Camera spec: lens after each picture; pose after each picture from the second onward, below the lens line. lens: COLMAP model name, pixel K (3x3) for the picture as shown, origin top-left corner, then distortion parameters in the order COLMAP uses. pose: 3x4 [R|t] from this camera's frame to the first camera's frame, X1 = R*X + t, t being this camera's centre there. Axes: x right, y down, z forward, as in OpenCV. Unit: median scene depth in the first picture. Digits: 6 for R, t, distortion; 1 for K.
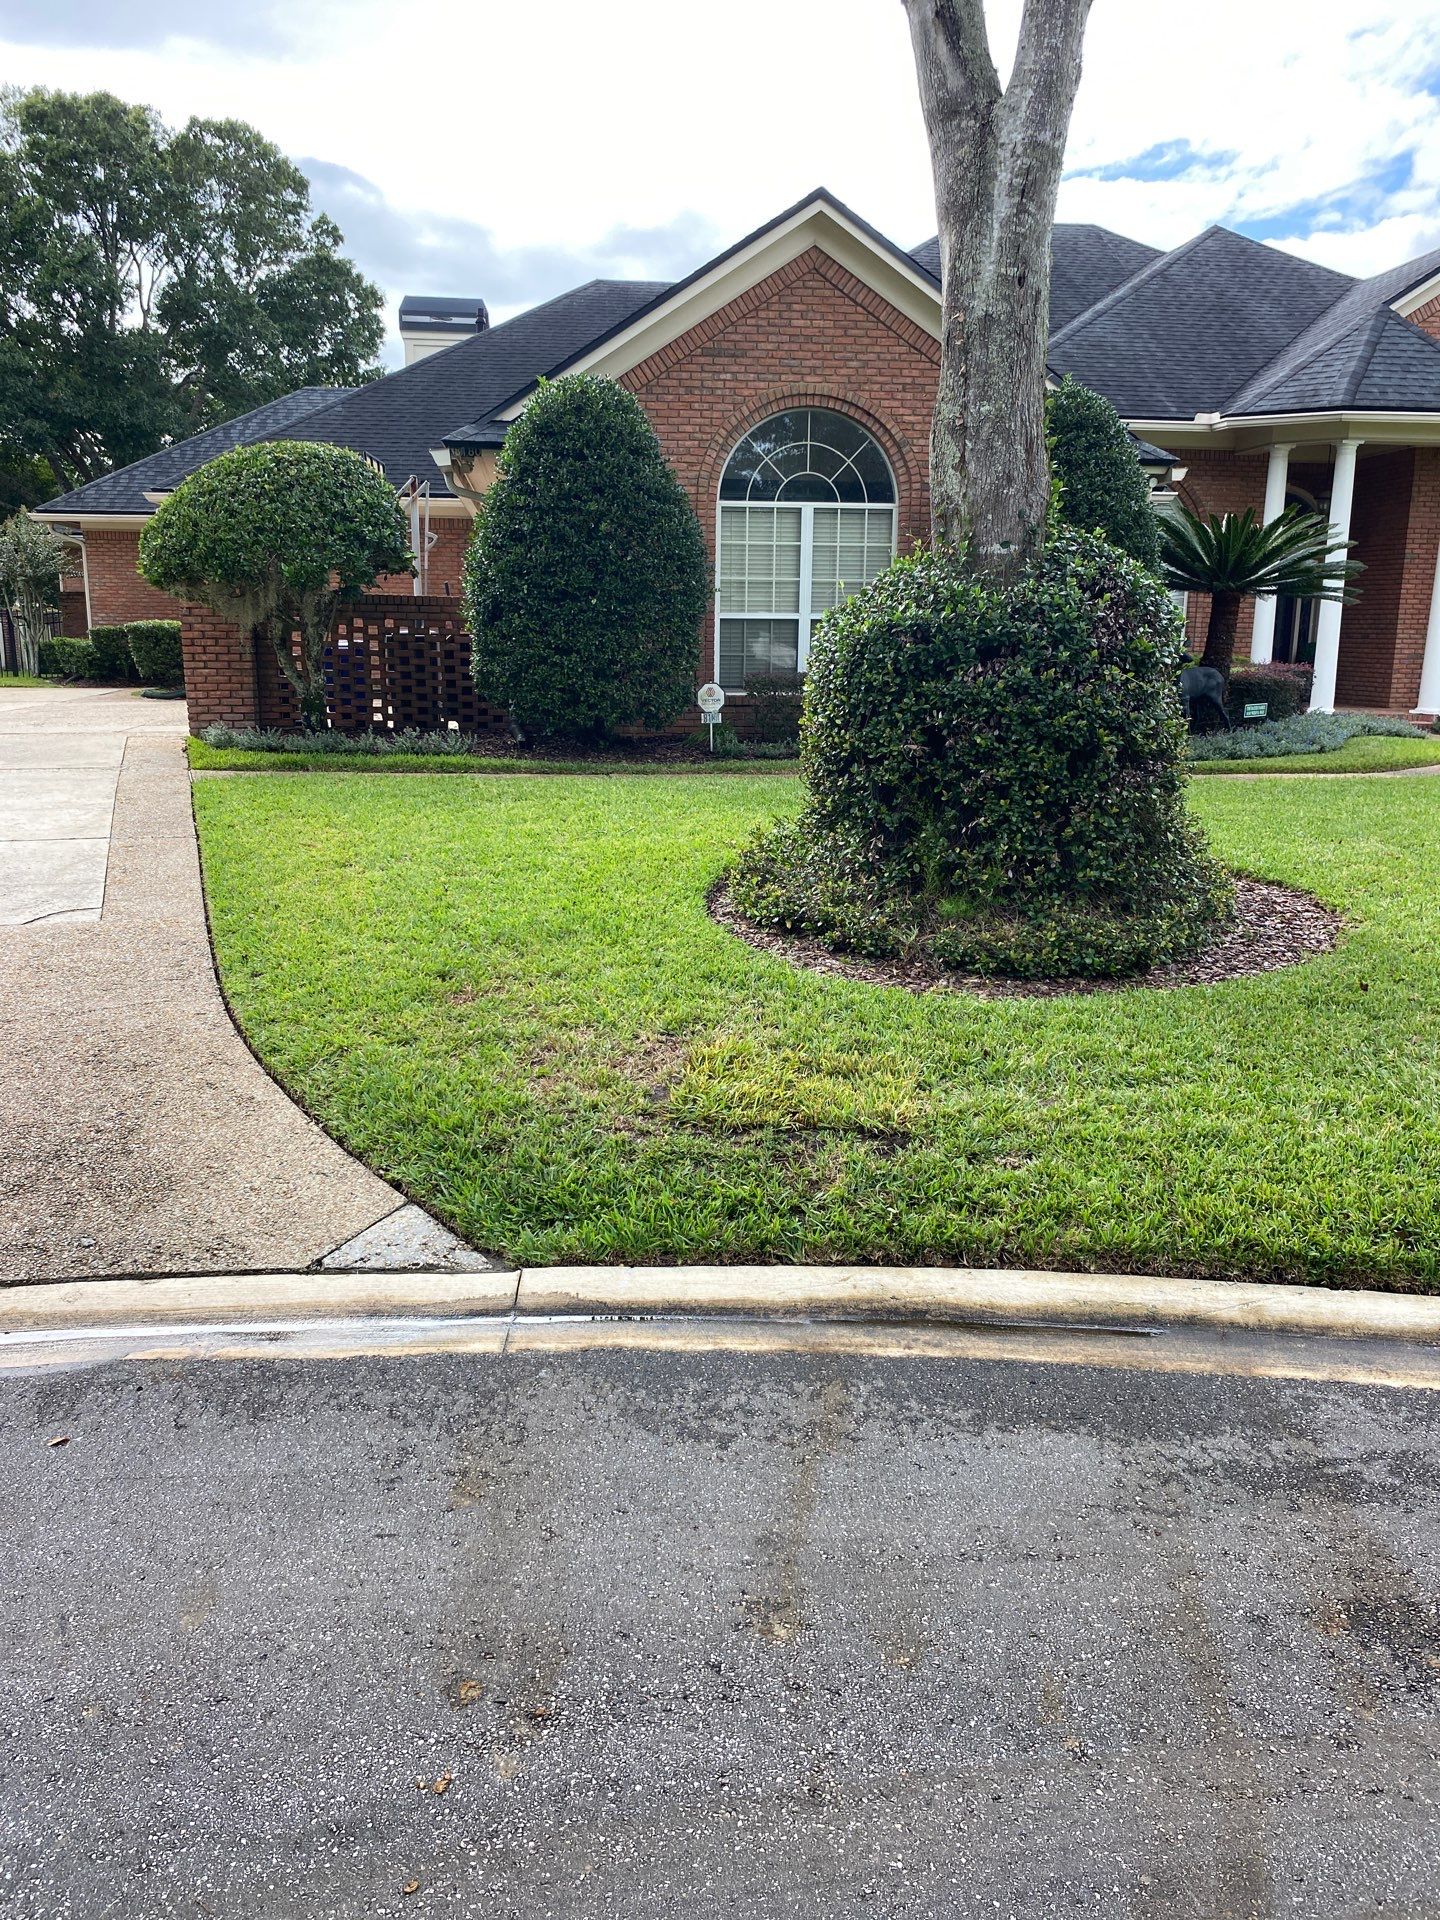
lens RADIAL K [[1447.2, 0, 723.6], [0, 1447.2, 966.8], [0, 0, 1]] dist [0.006432, -0.003710]
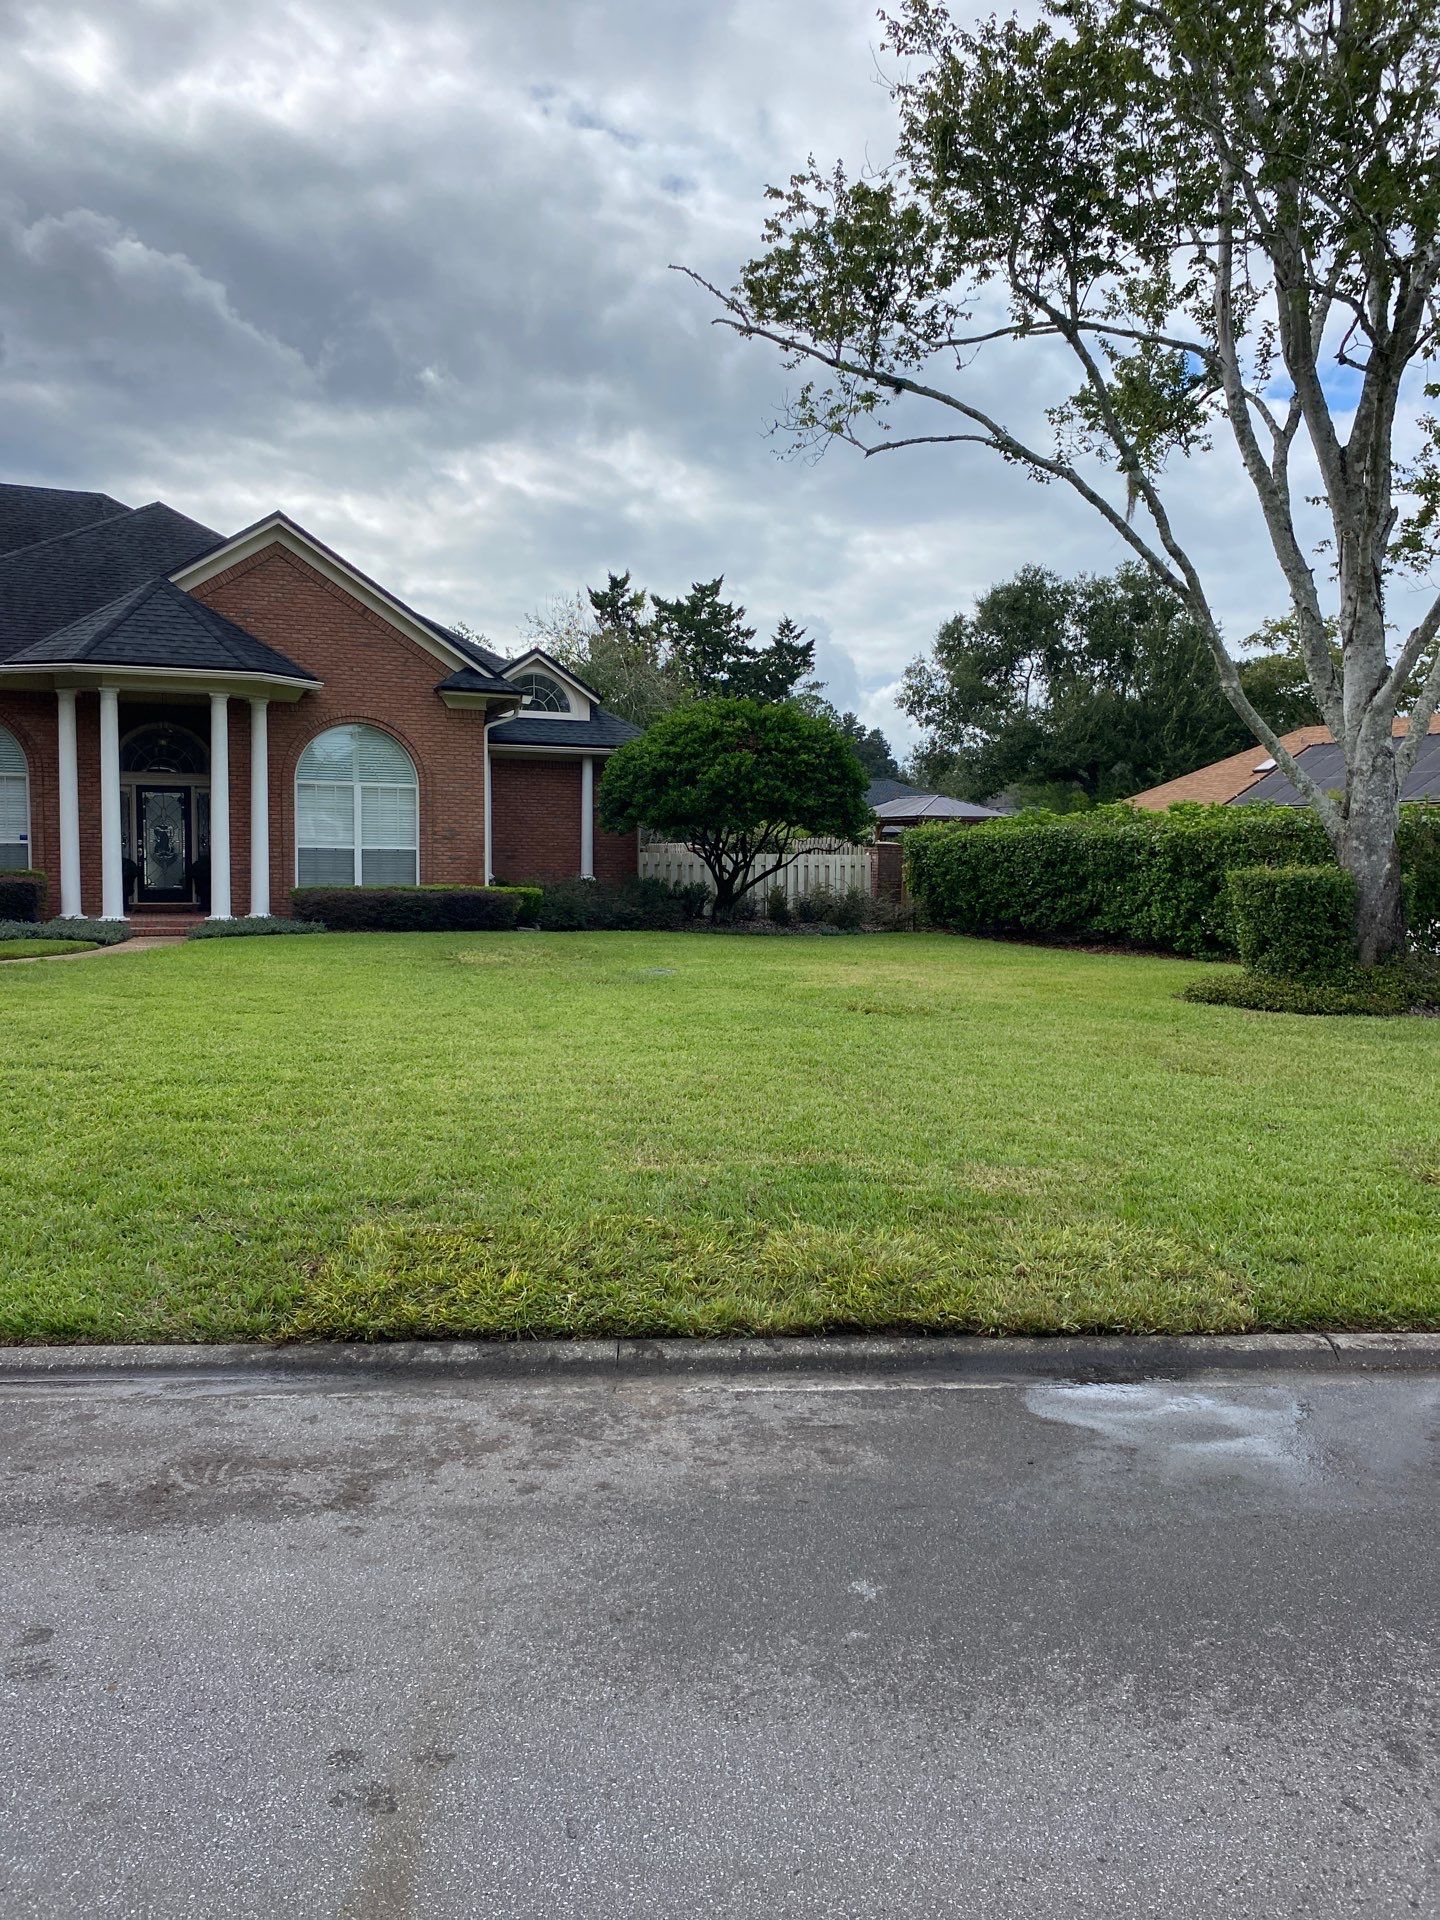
lens RADIAL K [[1421.9, 0, 720.0], [0, 1421.9, 960.0], [0, 0, 1]] dist [0.179152, -0.426416]
pose [[0.969883, -0.005649, 0.243507, 0.739082], [0.041757, 0.988786, -0.143380, 0.045832], [-0.239966, 0.149230, 0.959243, -0.231576]]
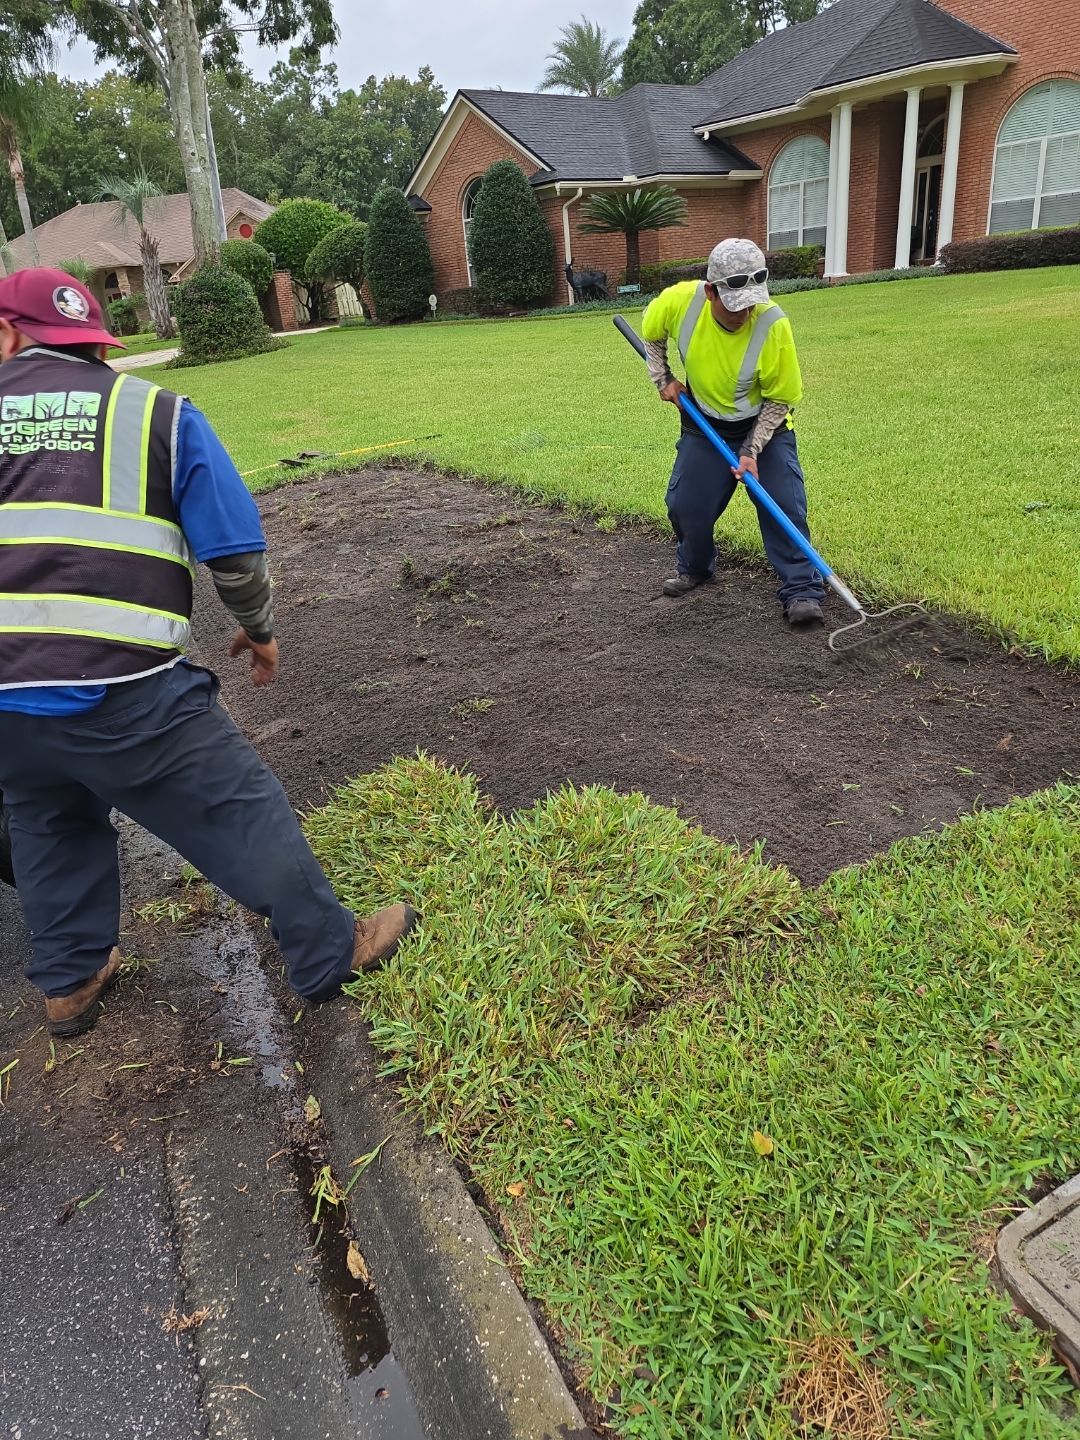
lens RADIAL K [[951.5, 0, 527.2], [0, 951.5, 713.3], [0, 0, 1]] dist [0.050971, -0.042544]
pose [[0.559508, 0.284199, -0.778577, 1.580516], [-0.087225, 0.954348, 0.285677, 0.041190], [0.824223, -0.091927, 0.558754, -0.028554]]
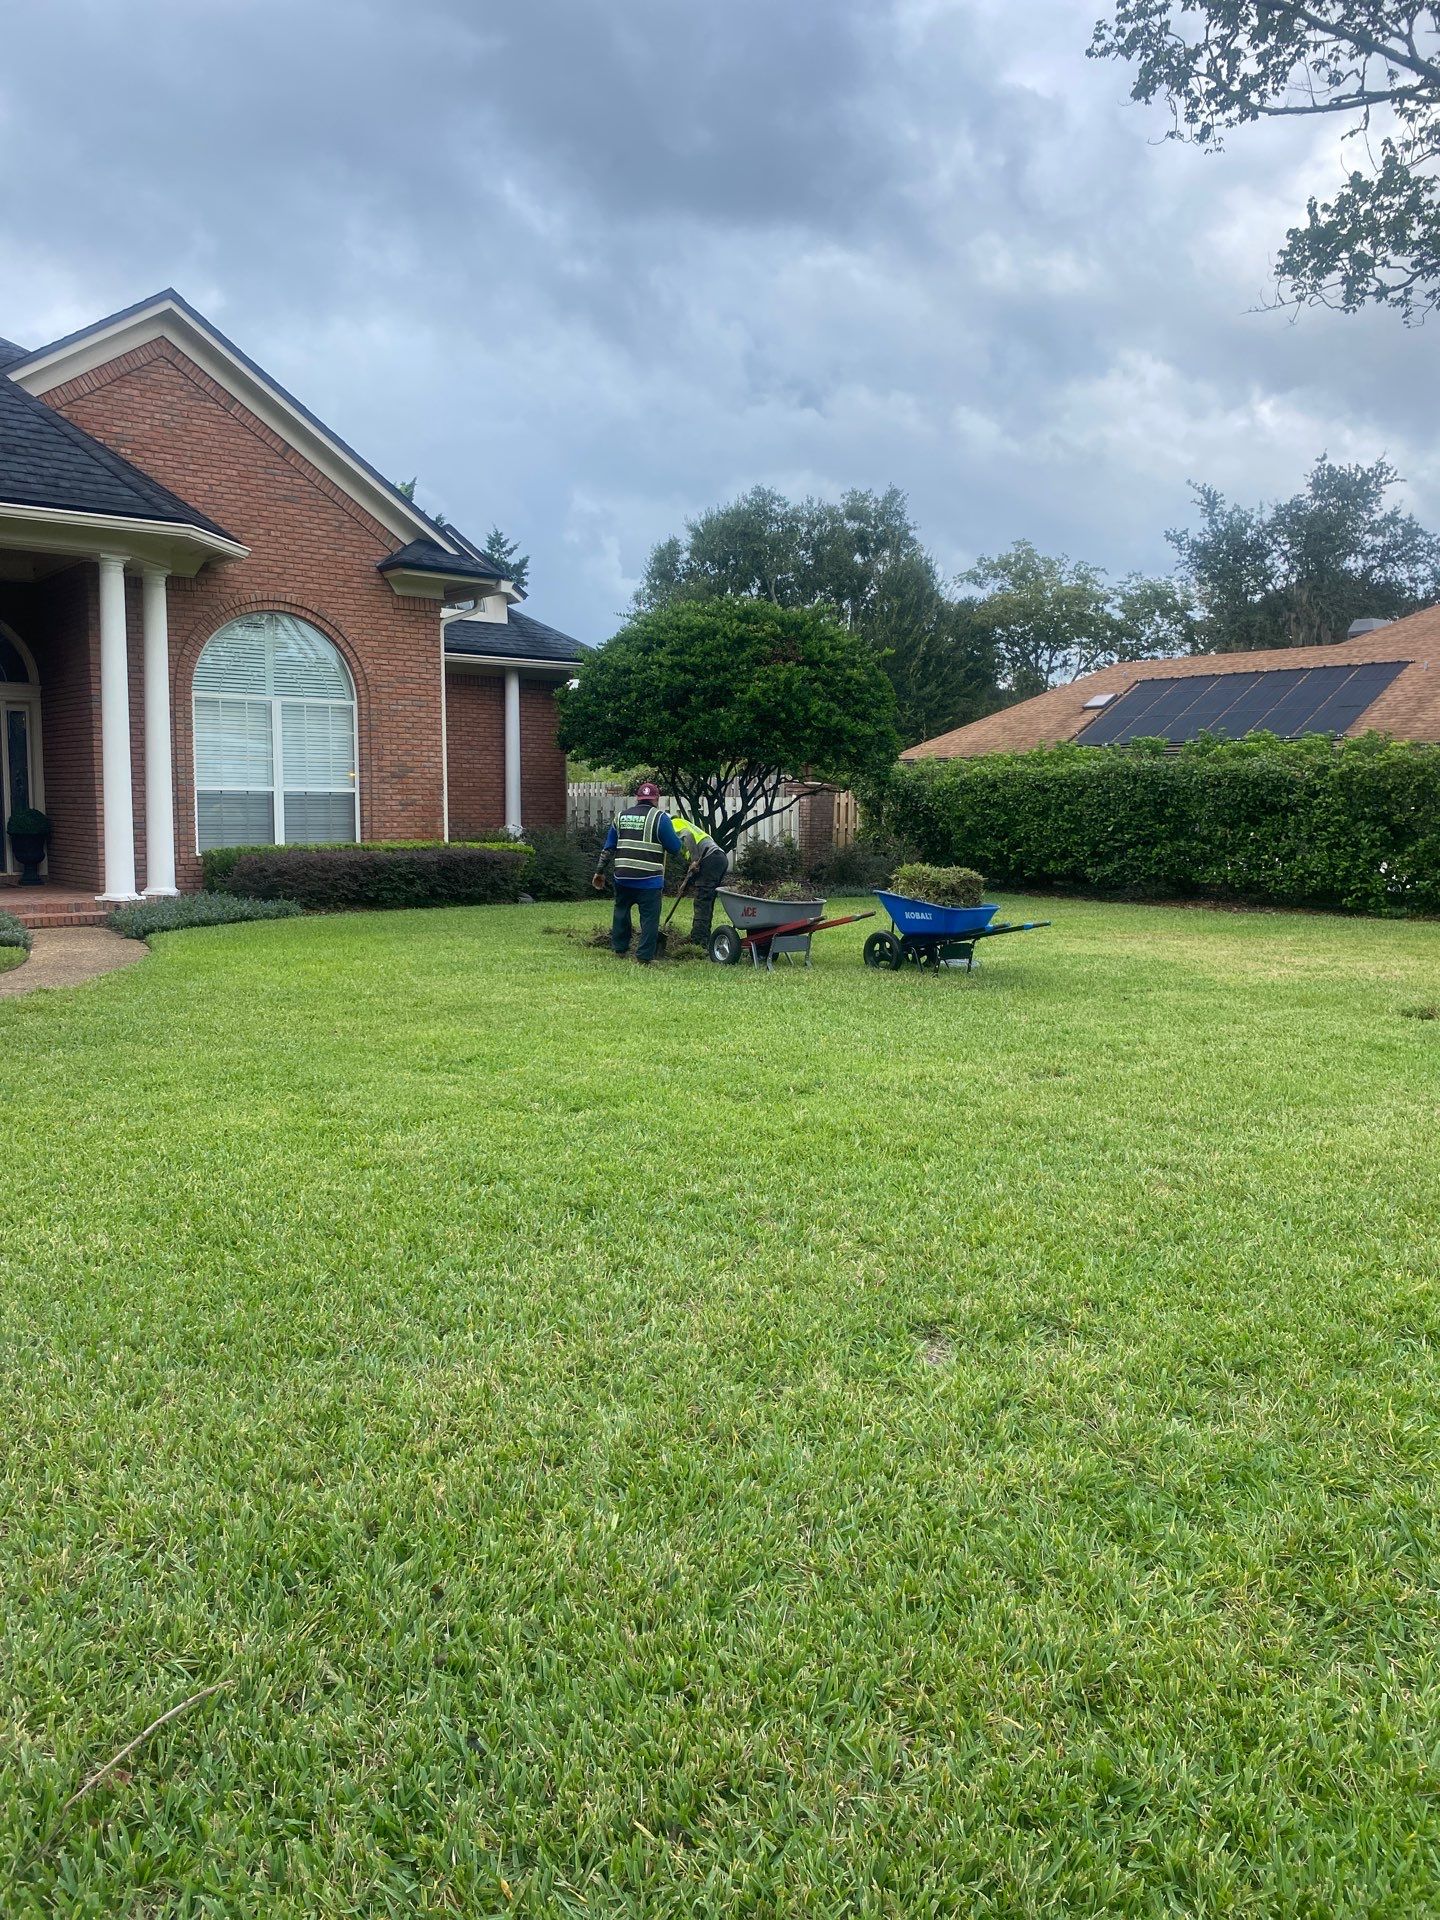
lens RADIAL K [[1421.9, 0, 720.0], [0, 1421.9, 960.0], [0, 0, 1]] dist [0.179152, -0.426416]
pose [[0.856622, -0.051071, 0.513411, 0.454696], [0.108056, 0.990779, -0.081735, -0.060008], [-0.504503, 0.125493, 0.854241, 0.248924]]
